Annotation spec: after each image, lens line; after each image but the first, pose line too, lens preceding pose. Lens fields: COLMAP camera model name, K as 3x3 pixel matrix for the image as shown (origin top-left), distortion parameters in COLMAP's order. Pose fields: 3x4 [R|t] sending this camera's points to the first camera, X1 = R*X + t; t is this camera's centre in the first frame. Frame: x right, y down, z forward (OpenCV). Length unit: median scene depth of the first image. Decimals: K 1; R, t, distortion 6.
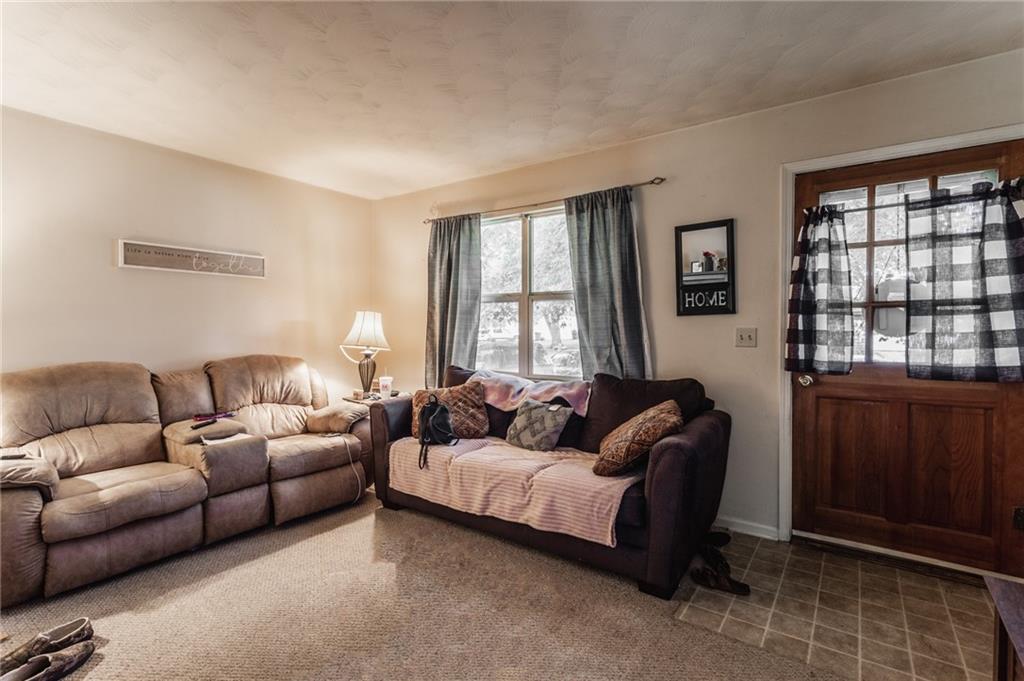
lens RADIAL K [[479.3, 0, 512.1], [0, 479.3, 337.6], [0, 0, 1]] dist [0.001591, -0.001067]
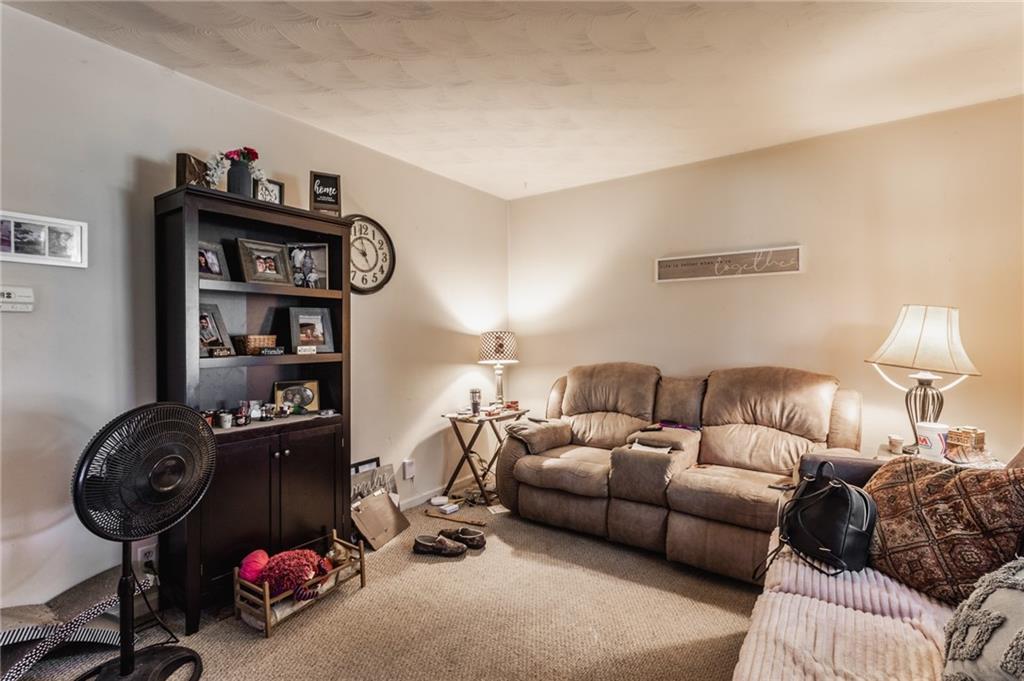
lens RADIAL K [[479.3, 0, 510.2], [0, 479.3, 337.6], [0, 0, 1]] dist [0.001591, -0.001067]
pose [[0.010816, 0.005460, -0.999927, 0.421352], [-0.014643, 0.999879, 0.005302, -0.017666], [0.999834, 0.014585, 0.010894, 0.772370]]
